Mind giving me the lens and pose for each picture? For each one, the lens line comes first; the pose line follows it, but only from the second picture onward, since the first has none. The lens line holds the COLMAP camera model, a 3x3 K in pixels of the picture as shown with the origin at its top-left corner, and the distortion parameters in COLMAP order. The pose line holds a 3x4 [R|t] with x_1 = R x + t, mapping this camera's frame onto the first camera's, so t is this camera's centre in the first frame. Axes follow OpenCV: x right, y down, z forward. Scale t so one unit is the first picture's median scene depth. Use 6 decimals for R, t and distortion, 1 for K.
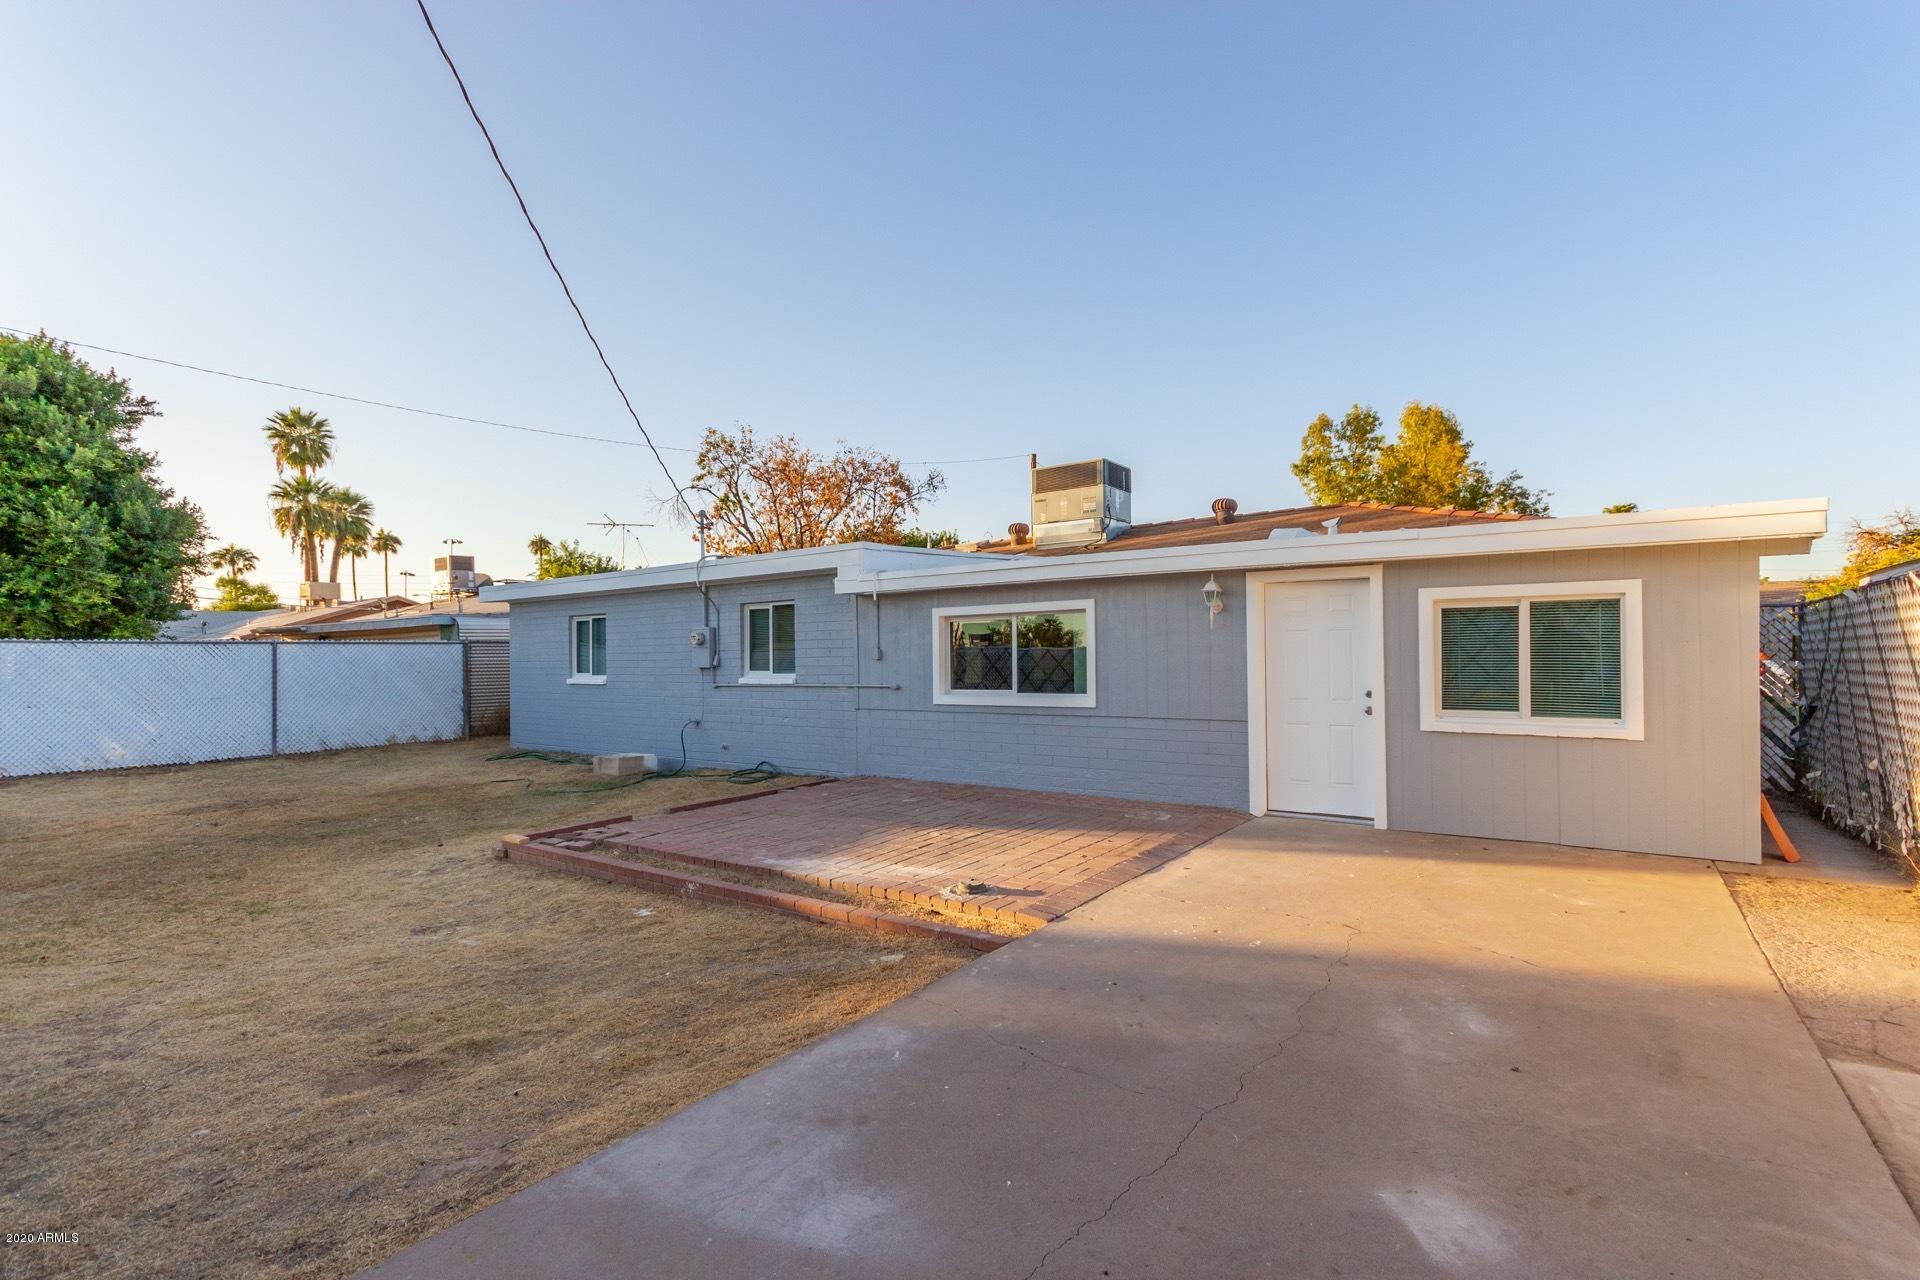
lens RADIAL K [[908.1, 0, 959.2], [0, 908.1, 651.9], [0, 0, 1]] dist [0.008414, -0.000102]
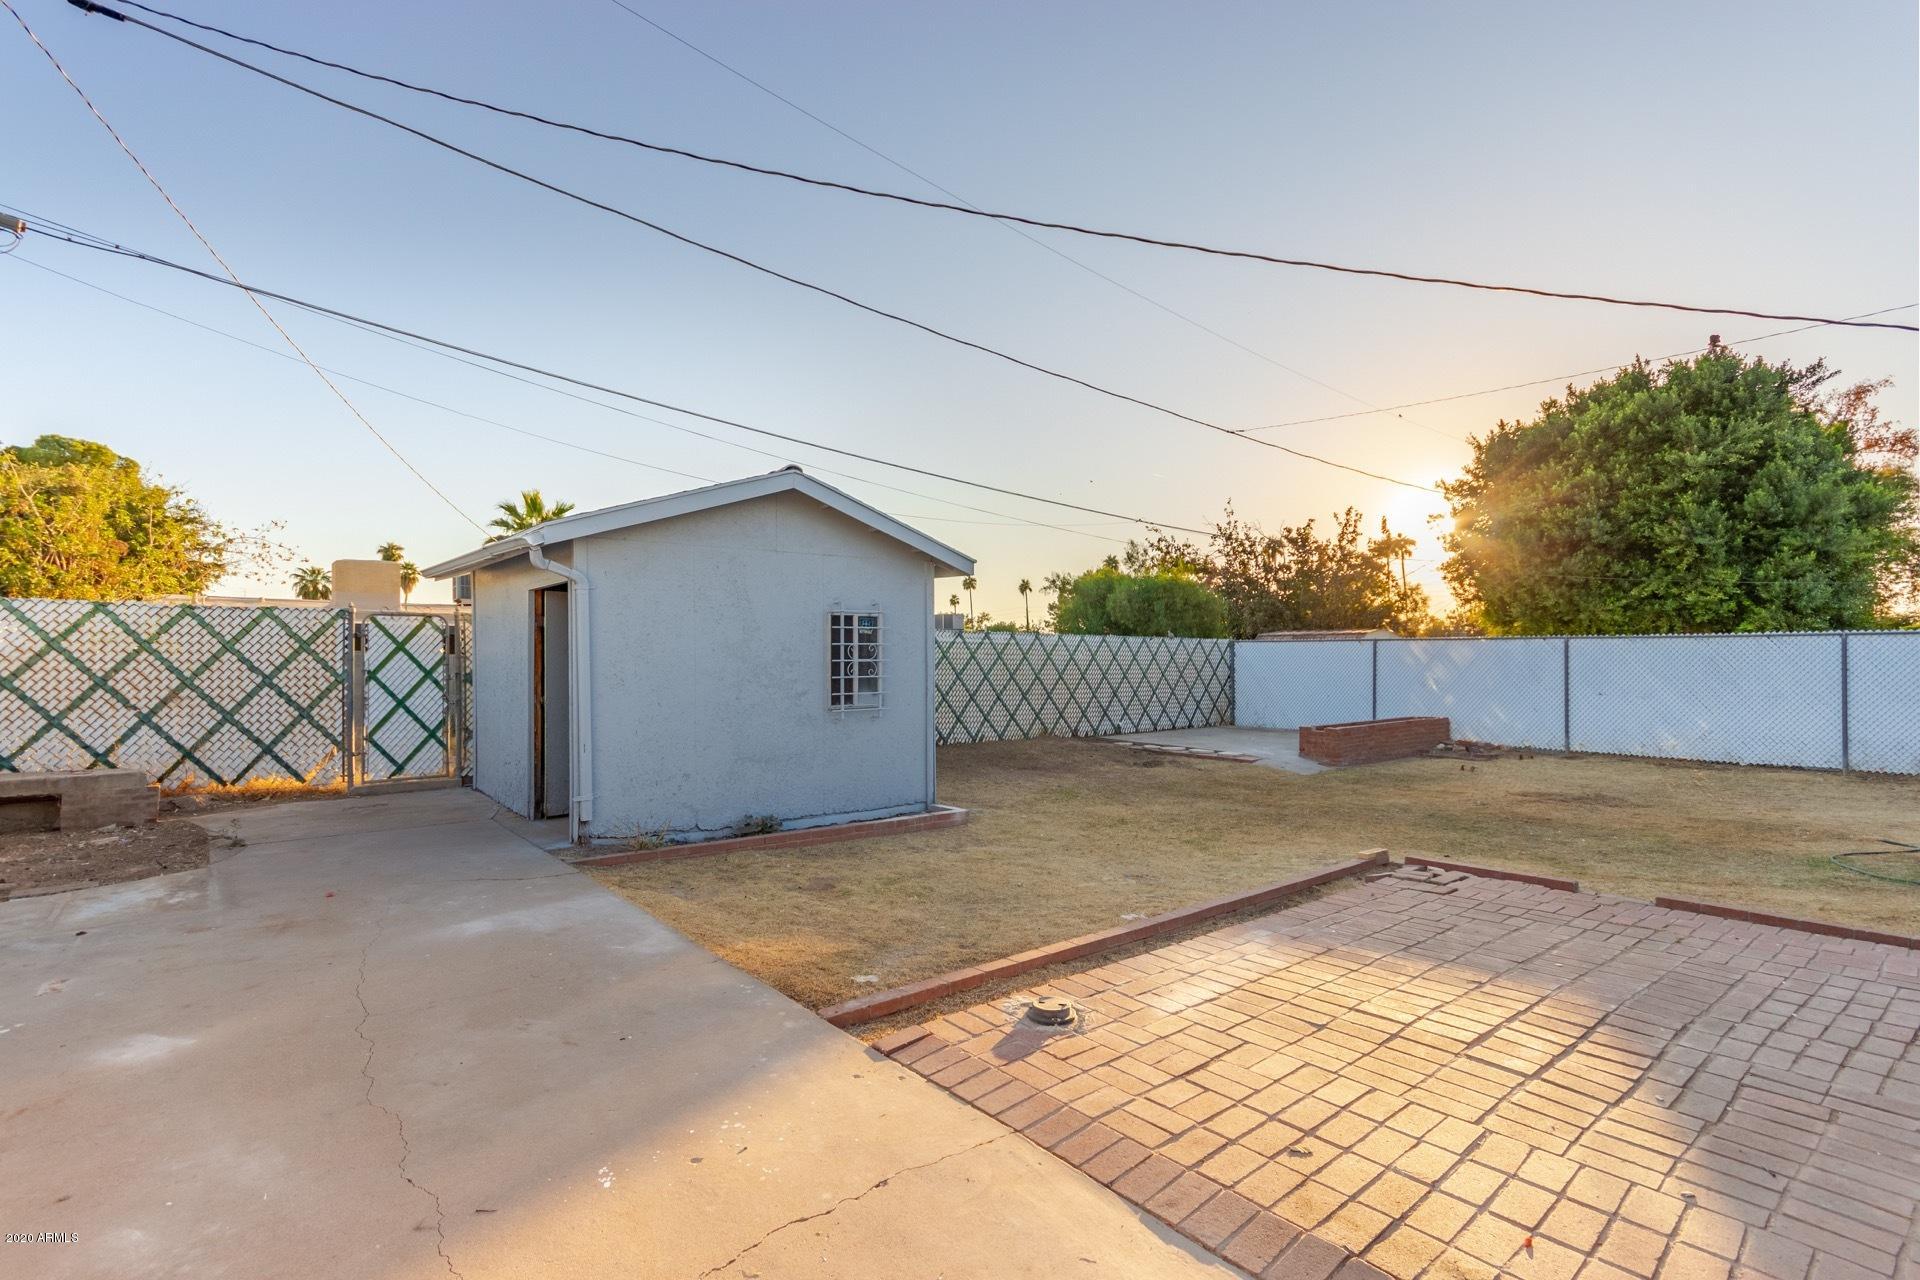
lens RADIAL K [[908.1, 0, 955.9], [0, 908.1, 641.5], [0, 0, 1]] dist [0.008414, -0.000102]
pose [[-0.286555, -0.008605, -0.958025, 0.651218], [0.006790, 0.999916, -0.011012, 0.001135], [0.958040, -0.009661, -0.286473, 1.112972]]
